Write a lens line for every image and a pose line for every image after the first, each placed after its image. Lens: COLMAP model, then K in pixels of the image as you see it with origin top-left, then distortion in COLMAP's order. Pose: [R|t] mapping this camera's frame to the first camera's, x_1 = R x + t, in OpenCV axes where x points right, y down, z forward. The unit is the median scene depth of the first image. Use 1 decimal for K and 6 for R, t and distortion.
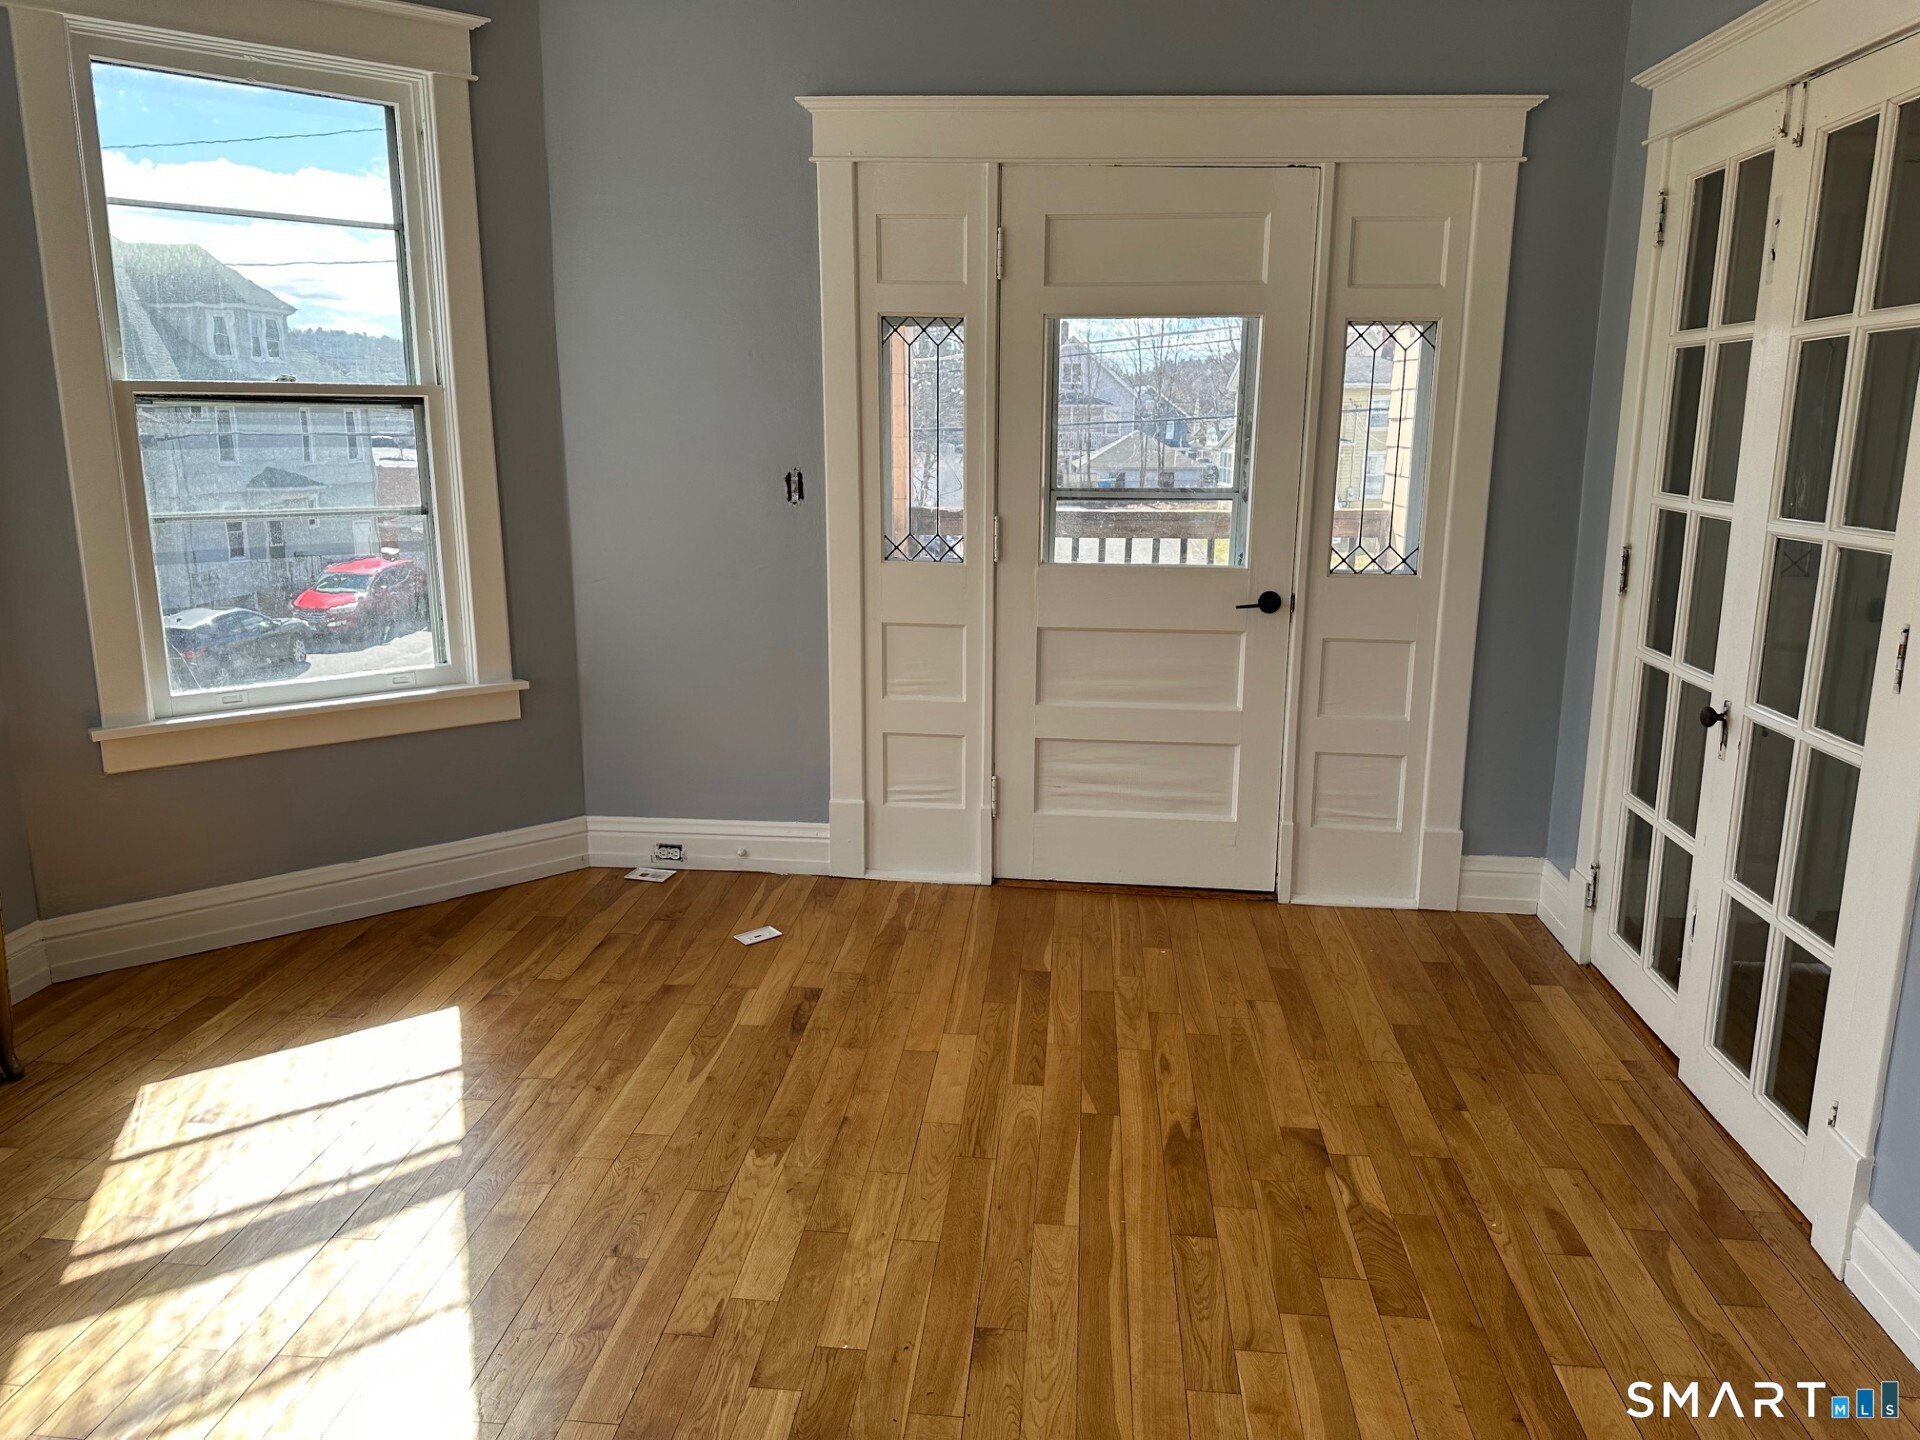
lens RADIAL K [[1335.8, 0, 979.5], [0, 1335.8, 710.2], [0, 0, 1]] dist [0.010254, -0.019154]
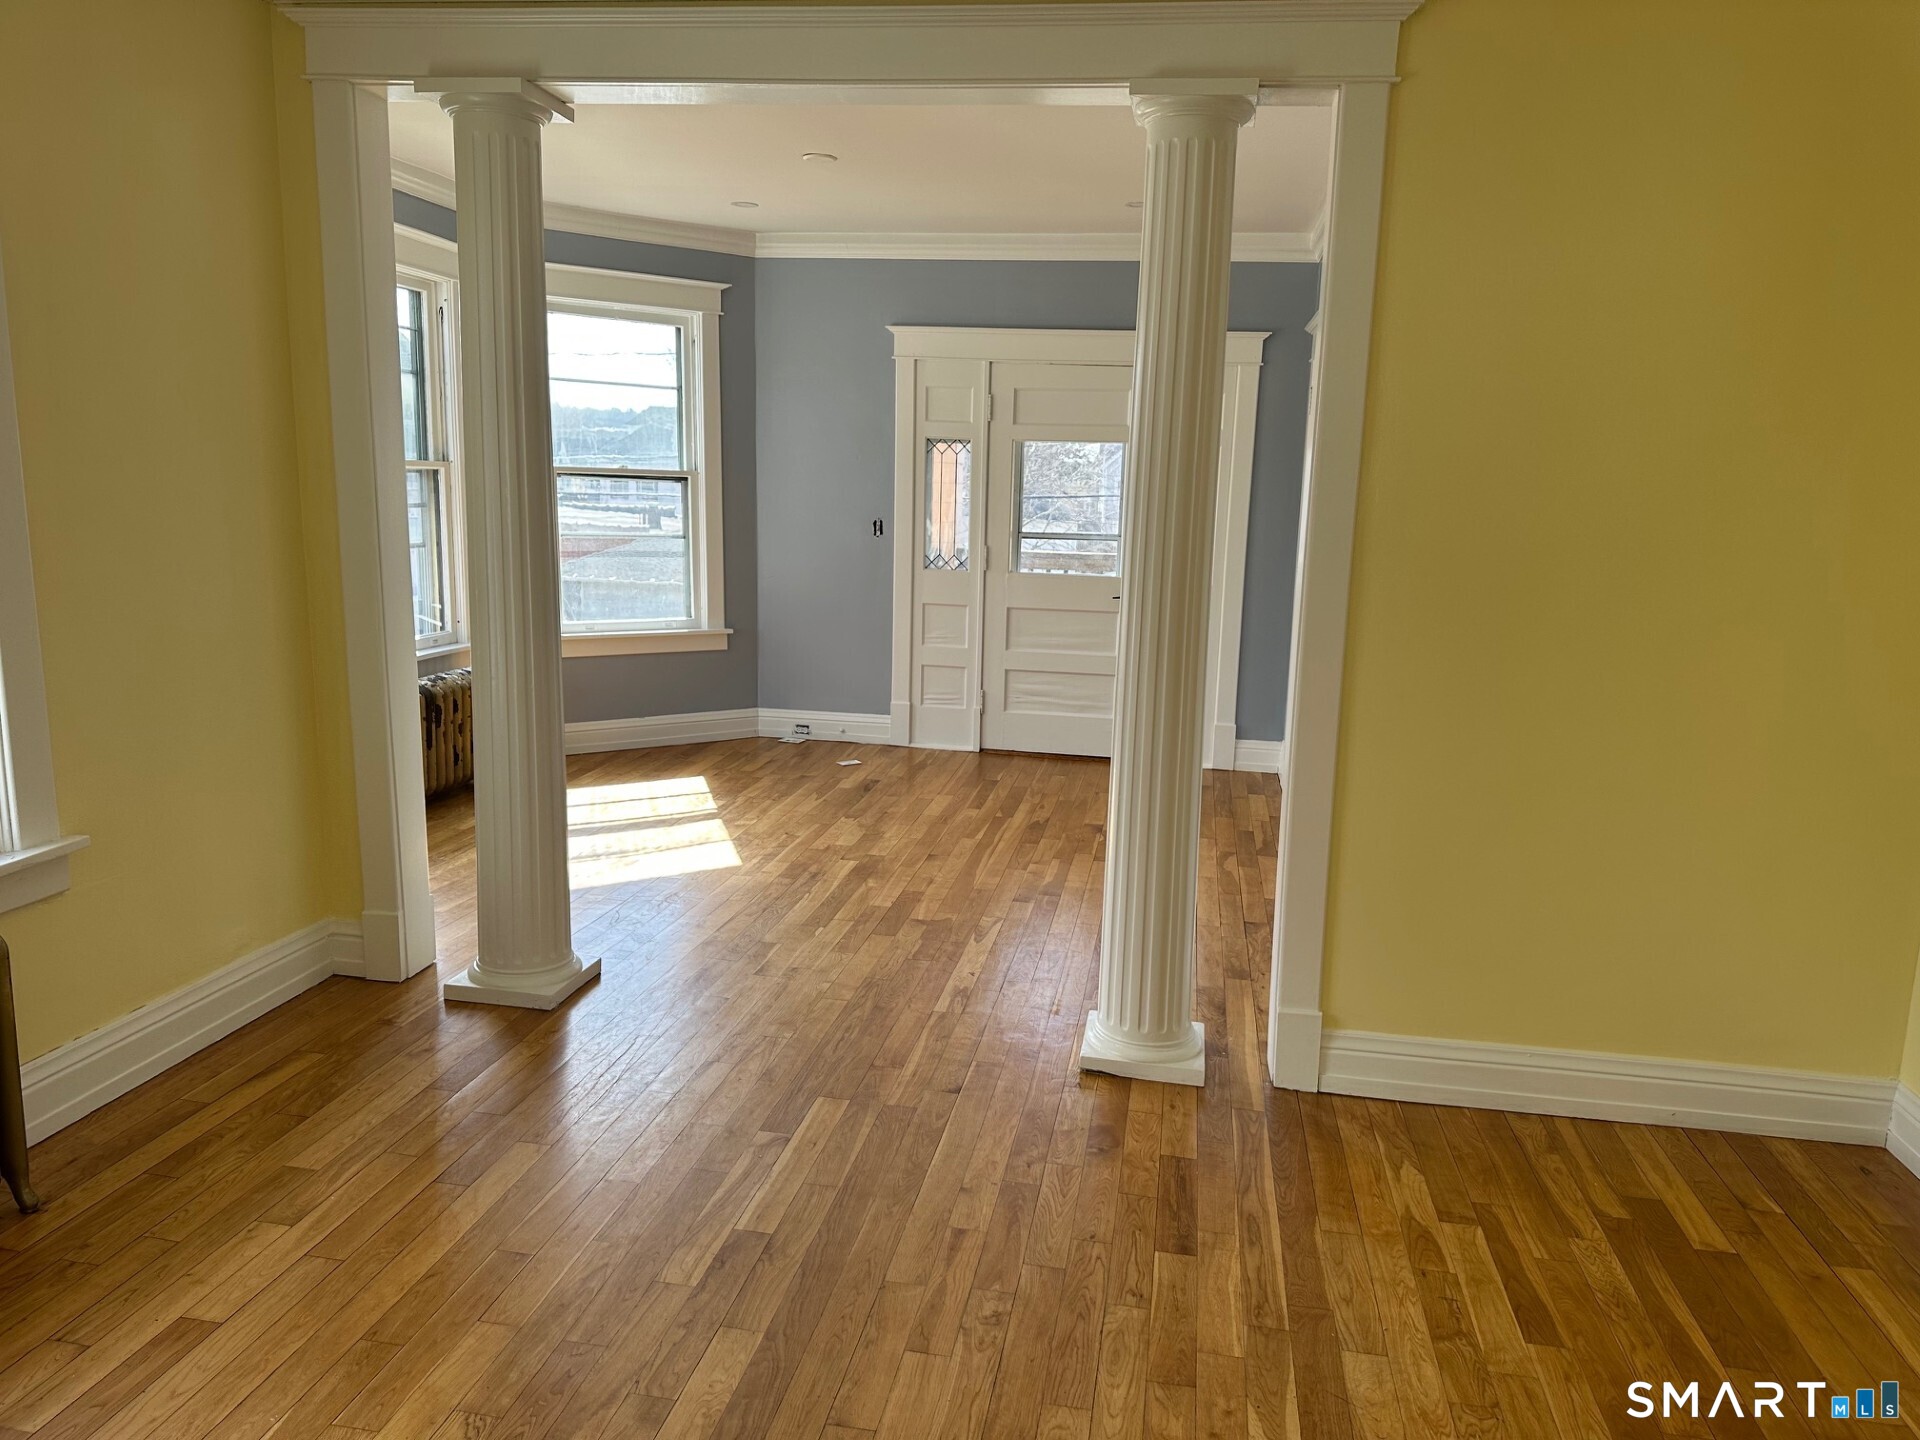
lens RADIAL K [[1335.8, 0, 960.0], [0, 1335.8, 737.3], [0, 0, 1]] dist [0.010254, -0.019154]
pose [[0.995616, 0.035323, -0.086612, 0.154663], [-0.037771, 0.998927, -0.026794, 0.179067], [0.085573, 0.029948, 0.995882, -0.881205]]
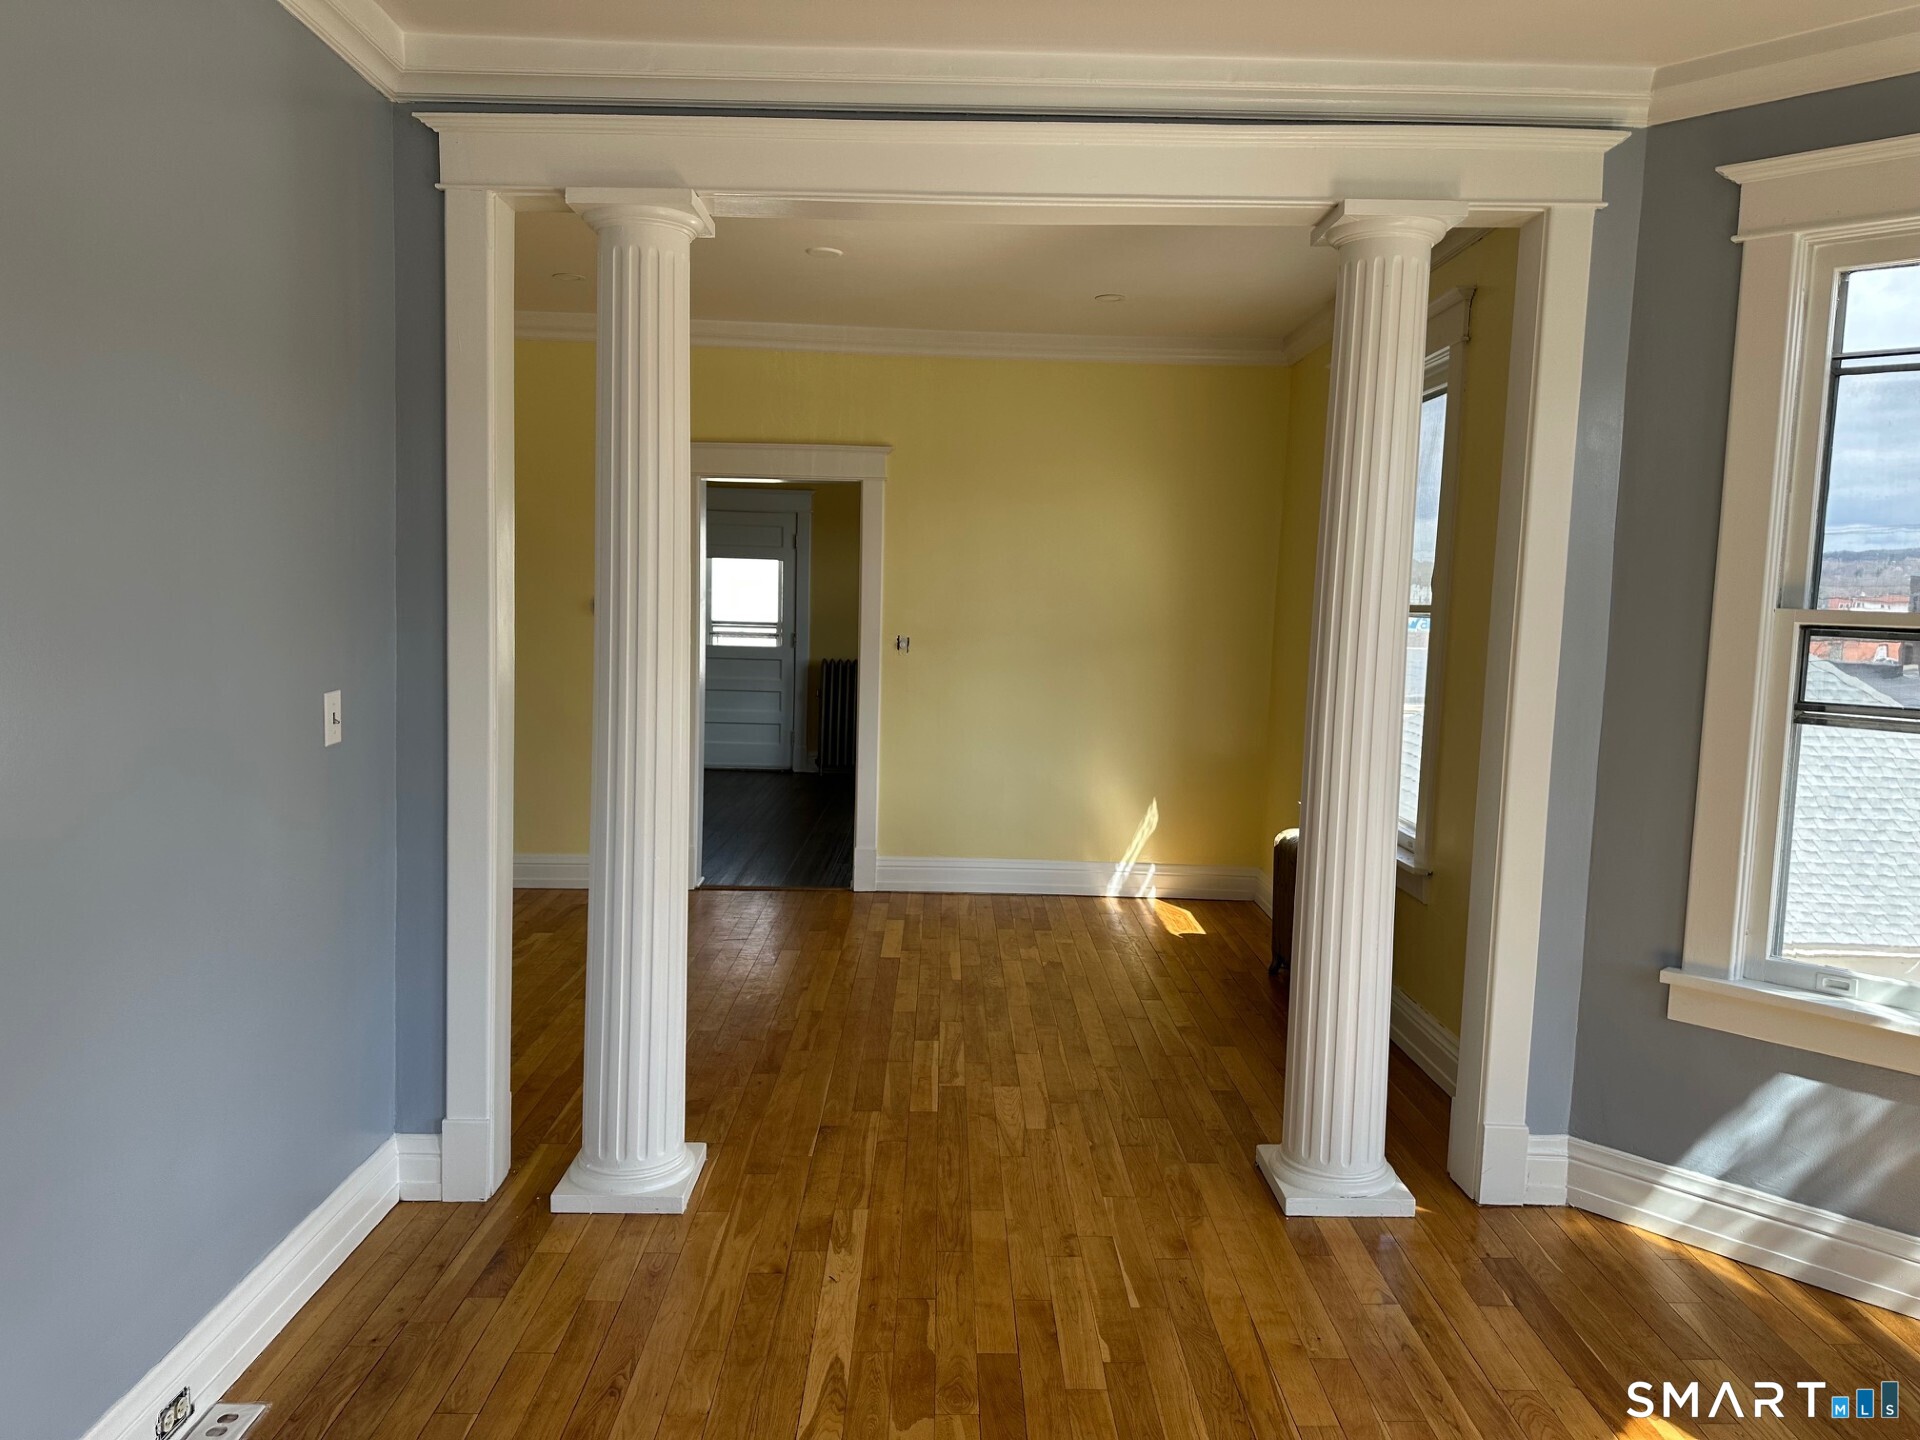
lens RADIAL K [[1335.8, 0, 960.3], [0, 1335.8, 694.8], [0, 0, 1]] dist [0.010254, -0.019154]
pose [[-0.994506, -0.033396, -0.099205, 0.090487], [-0.060167, 0.957910, 0.280692, -0.217747], [0.085656, 0.285119, -0.954657, 0.921673]]
